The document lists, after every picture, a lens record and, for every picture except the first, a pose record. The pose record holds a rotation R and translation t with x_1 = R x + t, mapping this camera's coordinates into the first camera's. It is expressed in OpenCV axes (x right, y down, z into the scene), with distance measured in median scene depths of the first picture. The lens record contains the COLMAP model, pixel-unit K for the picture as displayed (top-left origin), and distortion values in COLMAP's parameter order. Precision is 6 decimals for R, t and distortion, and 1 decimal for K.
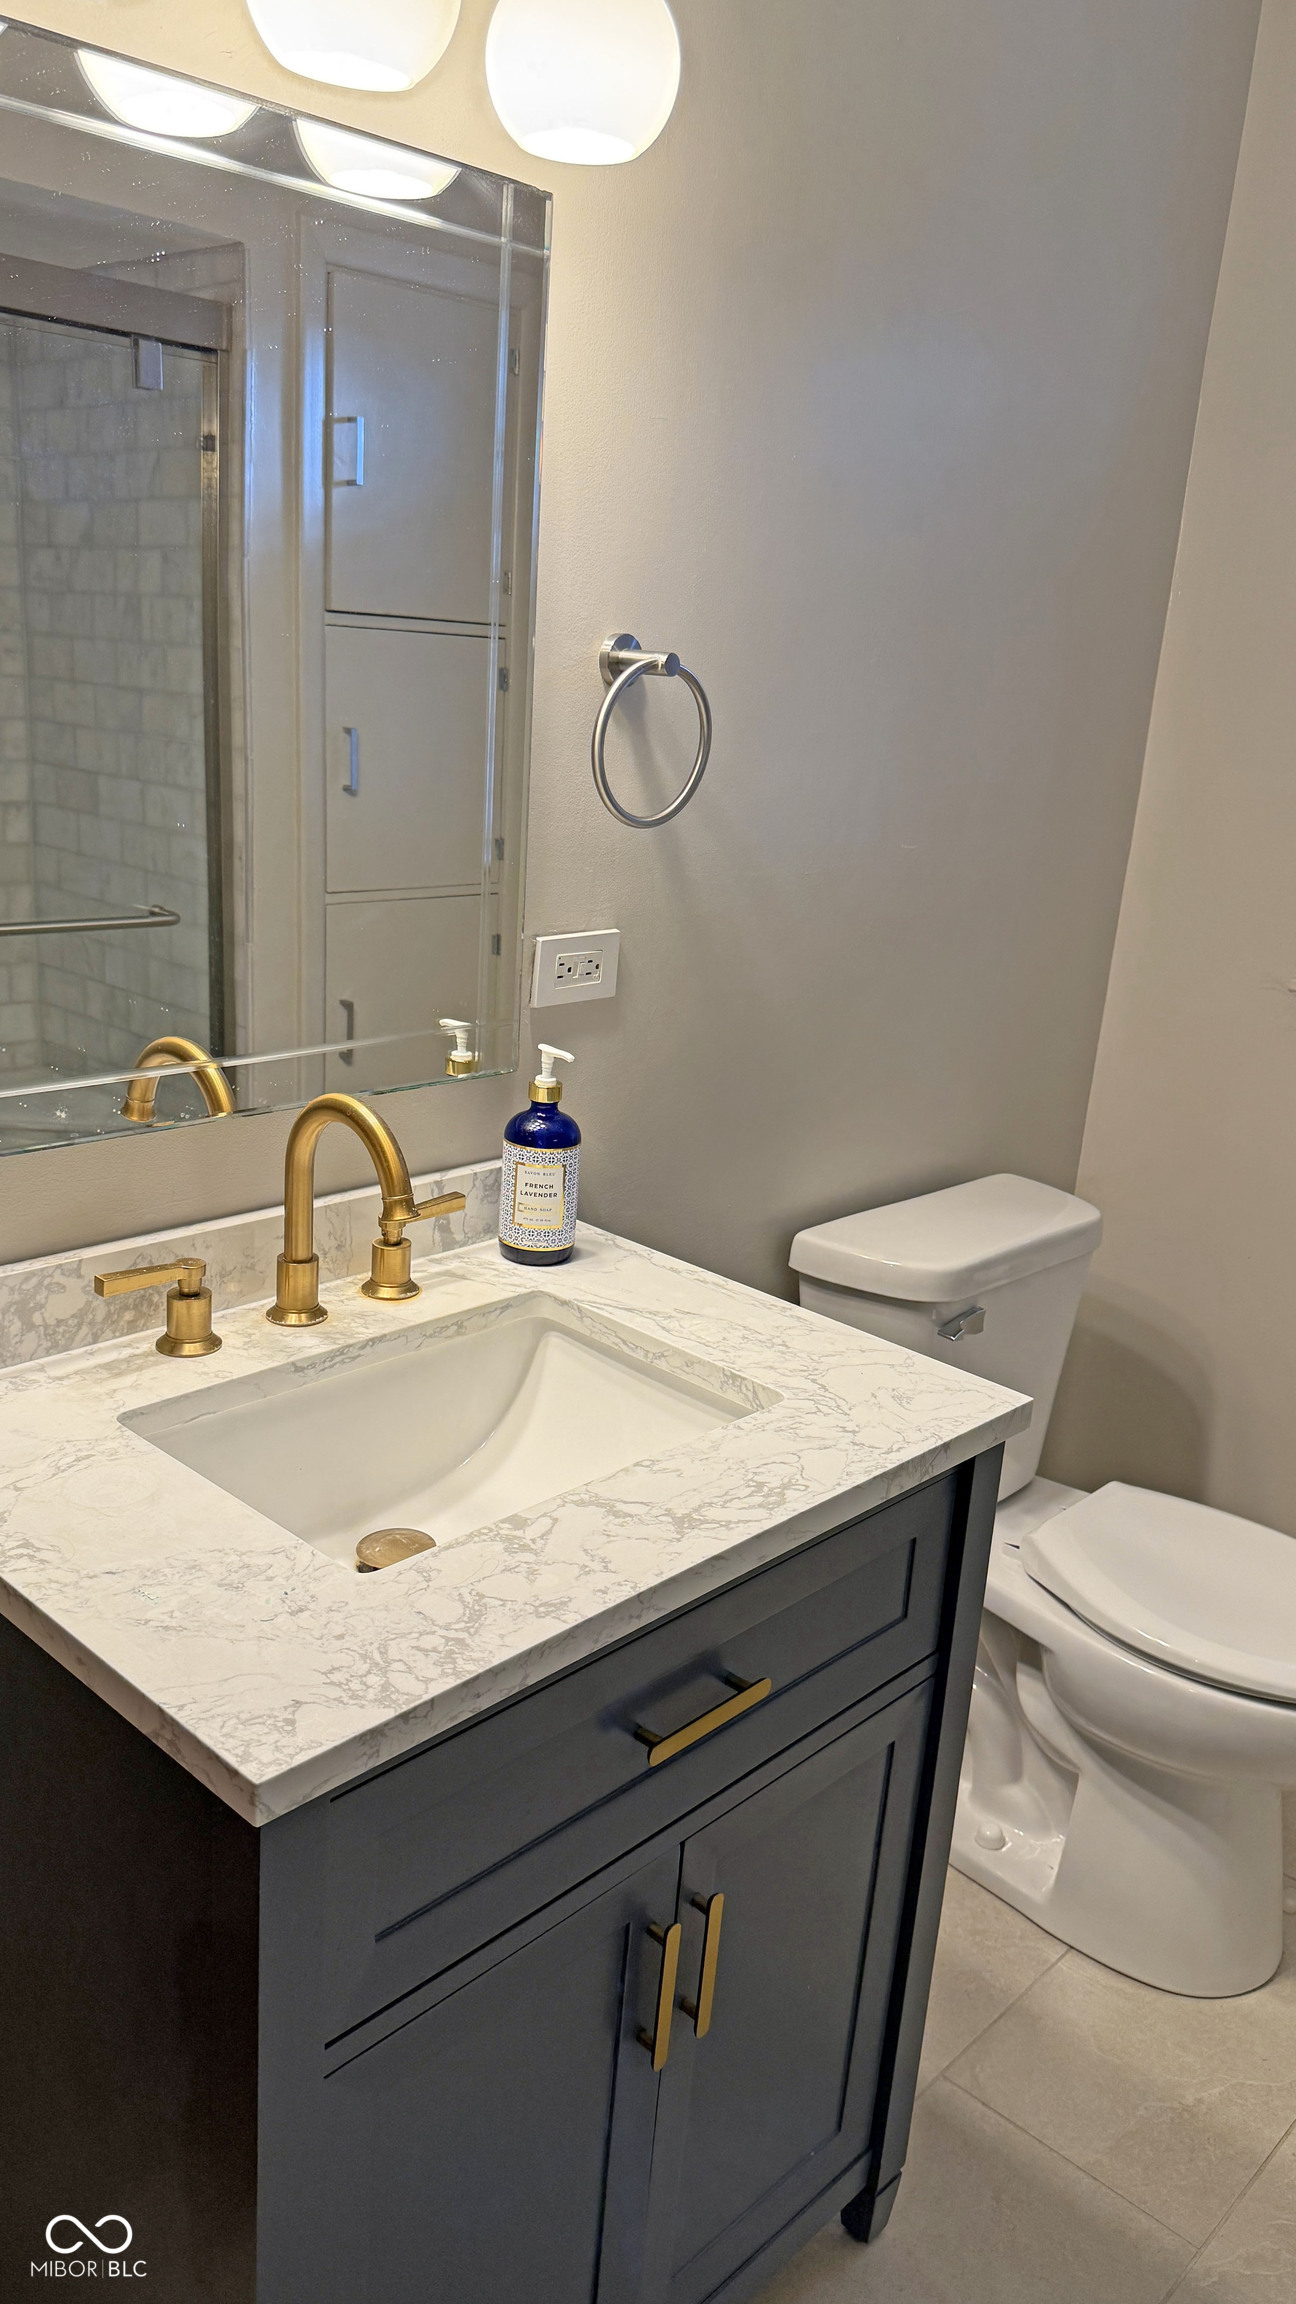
lens RADIAL K [[1633.3, 0, 655.6], [0, 1633.3, 1152.5], [0, 0, 1]] dist [-0.031773, -0.046700]
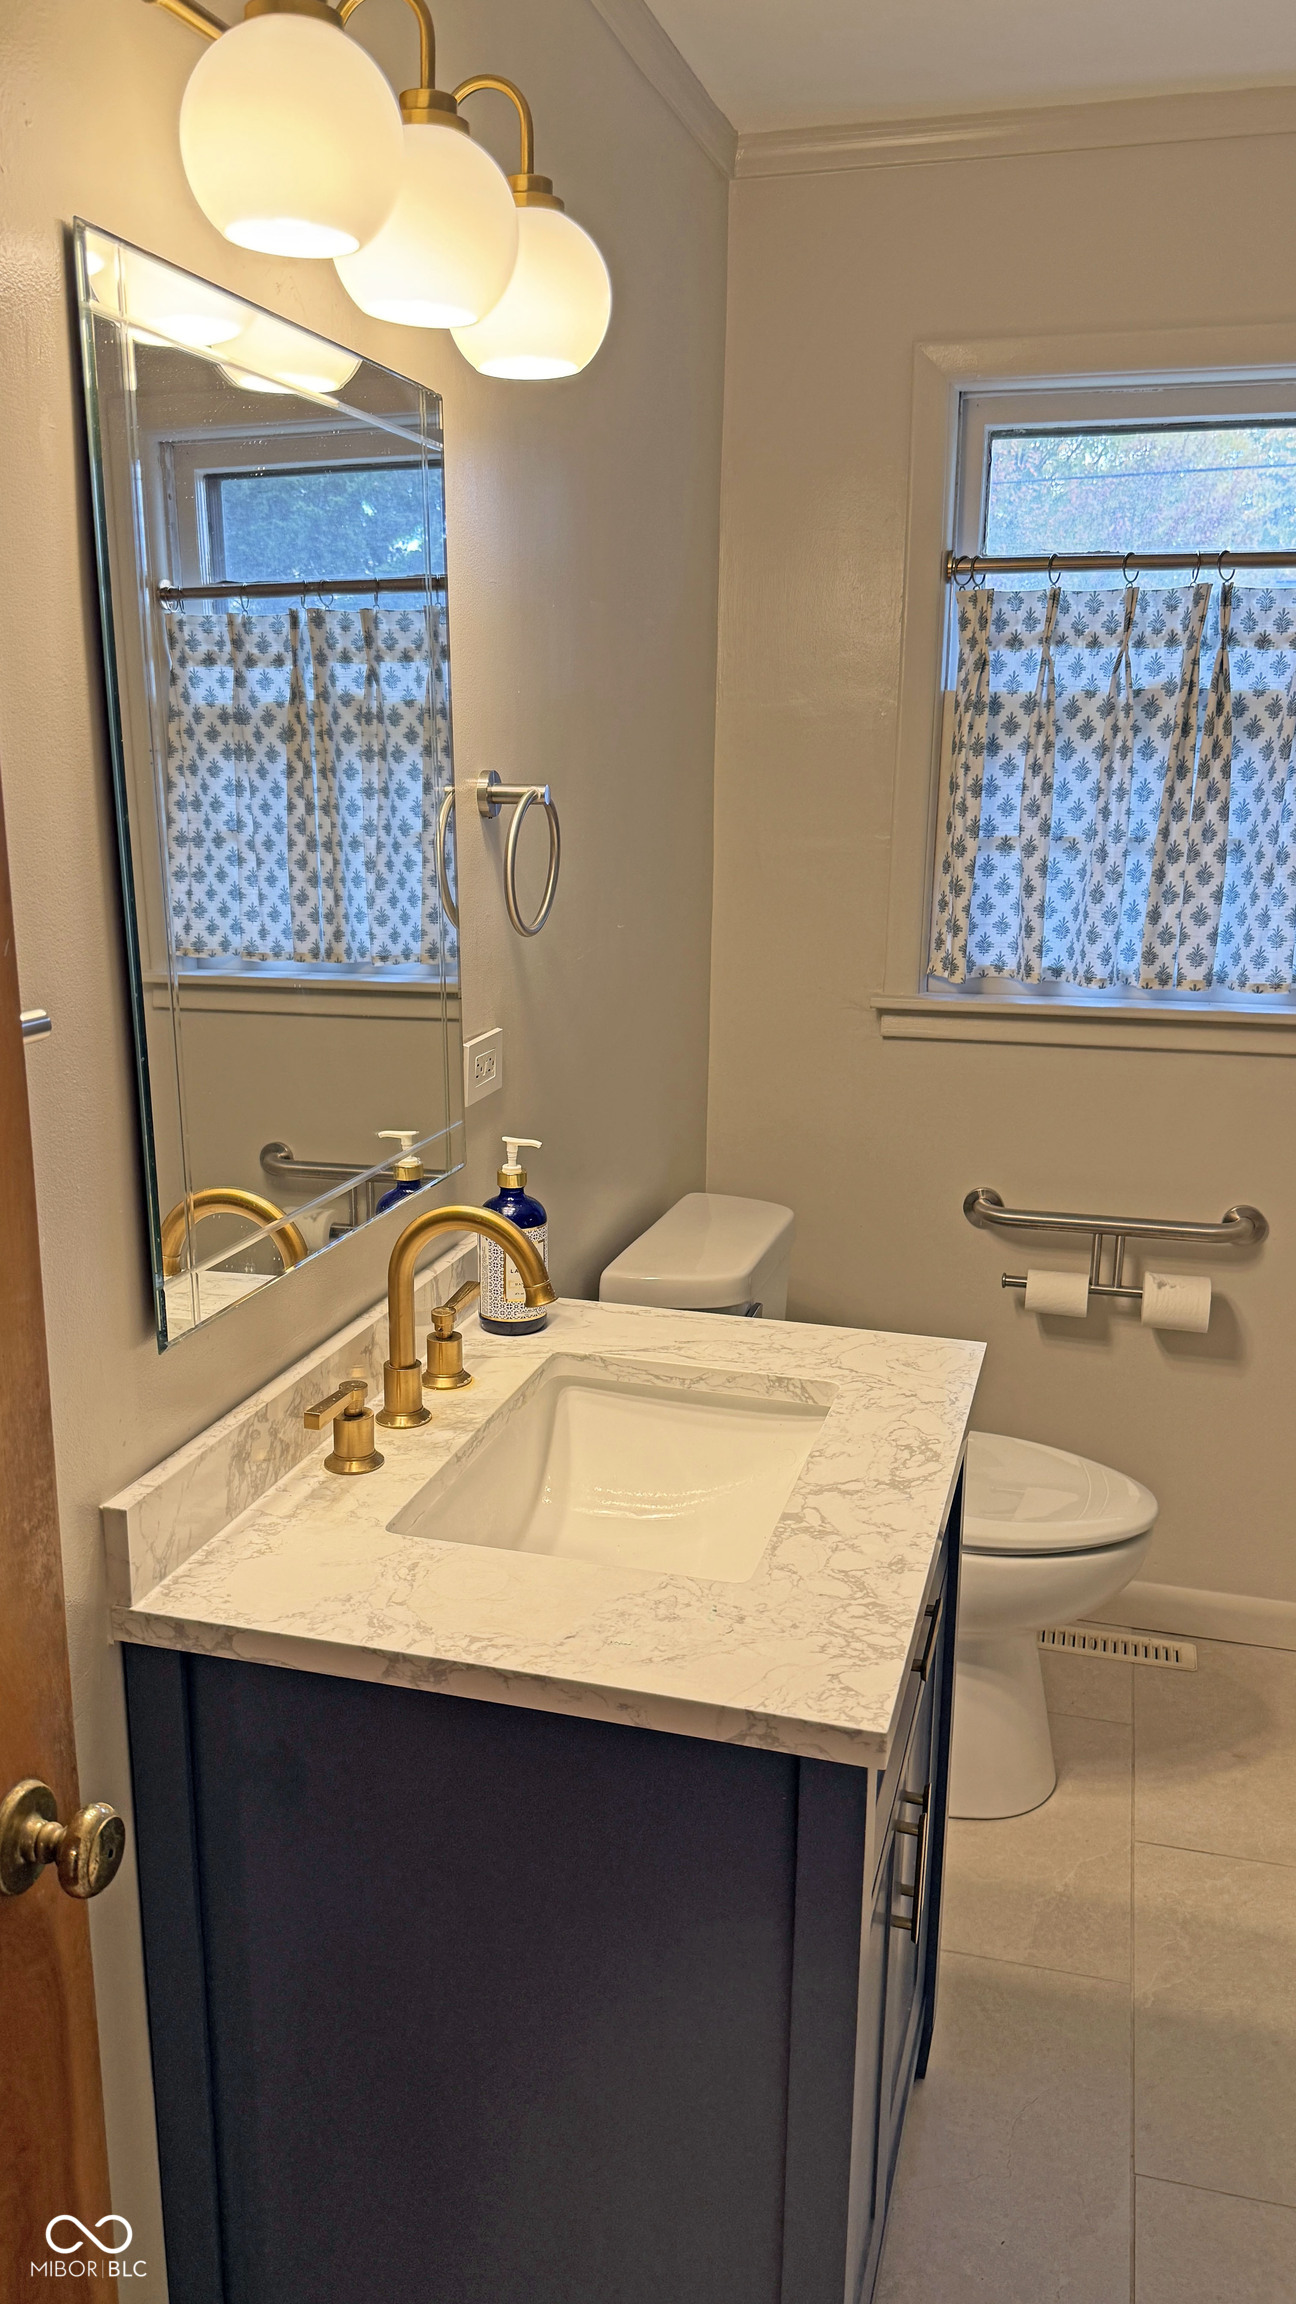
lens RADIAL K [[1633.3, 0, 628.1], [0, 1633.3, 1166.6], [0, 0, 1]] dist [-0.031773, -0.046700]
pose [[0.893303, -0.167352, 0.417136, -0.490173], [0.175279, 0.984325, 0.019541, -0.056510], [-0.413868, 0.055659, 0.908634, -0.050077]]
